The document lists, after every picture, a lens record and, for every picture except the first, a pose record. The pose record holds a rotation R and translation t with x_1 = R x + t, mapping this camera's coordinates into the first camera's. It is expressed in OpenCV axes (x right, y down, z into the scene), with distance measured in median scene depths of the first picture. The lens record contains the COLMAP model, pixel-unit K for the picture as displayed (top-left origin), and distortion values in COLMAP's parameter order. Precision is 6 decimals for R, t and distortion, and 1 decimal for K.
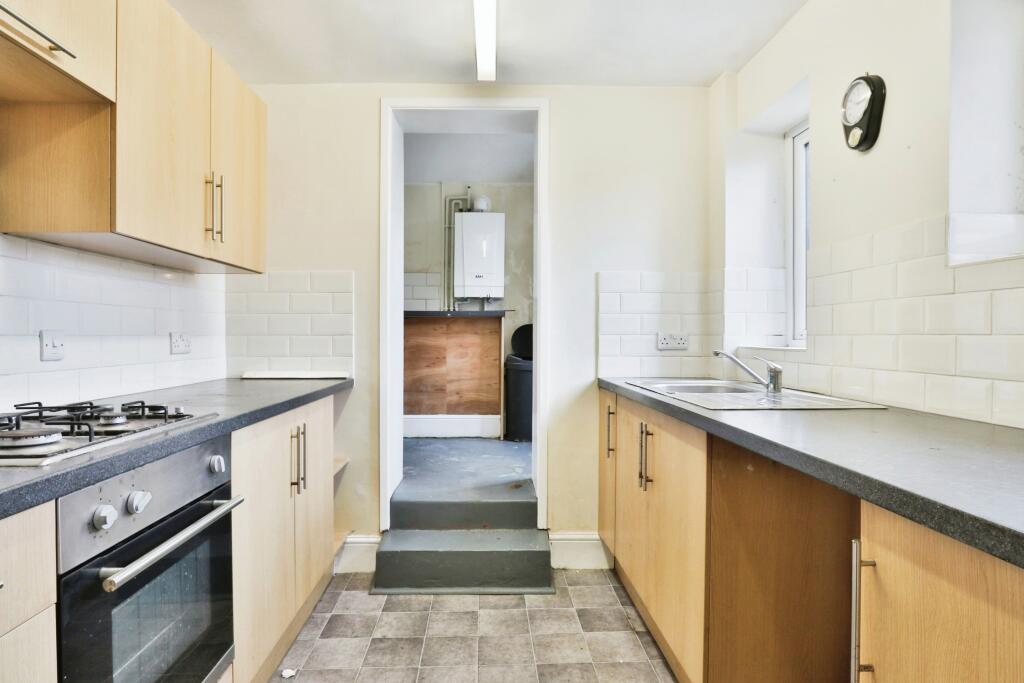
lens RADIAL K [[593.6, 0, 512.0], [0, 593.6, 341.5], [0, 0, 1]] dist [-0.001207, -0.000408]
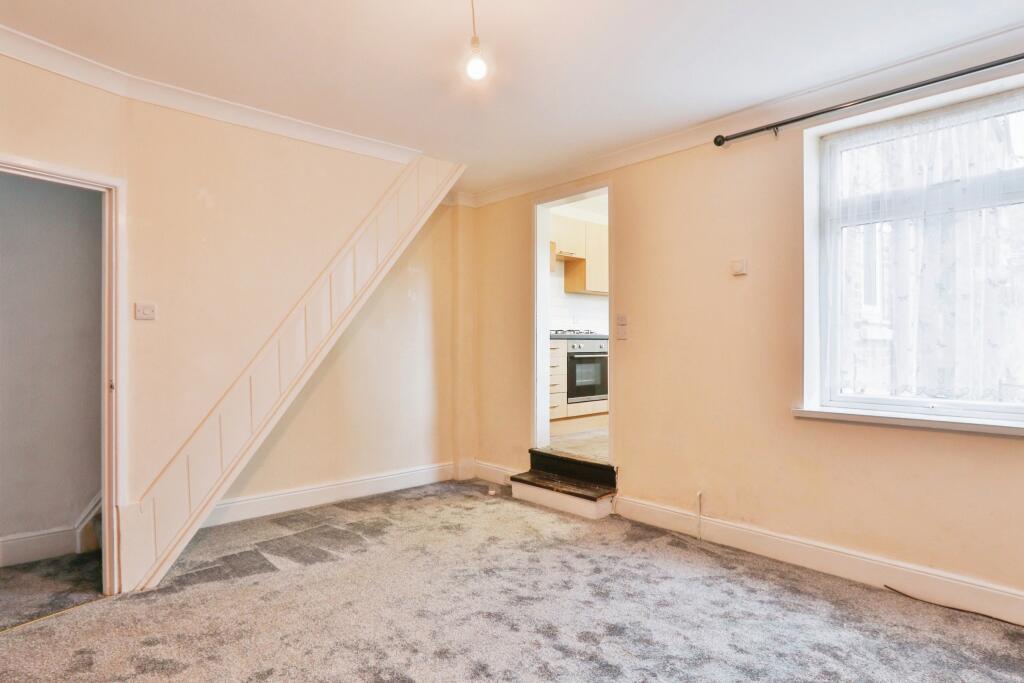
lens RADIAL K [[554.5, 0, 503.9], [0, 554.5, 342.8], [0, 0, 1]] dist [0.000241, 0.000432]
pose [[0.655962, 0.002023, -0.754791, 2.697814], [-0.000732, 0.999998, 0.002045, 0.247942], [0.754794, -0.000789, 0.655962, -2.806914]]
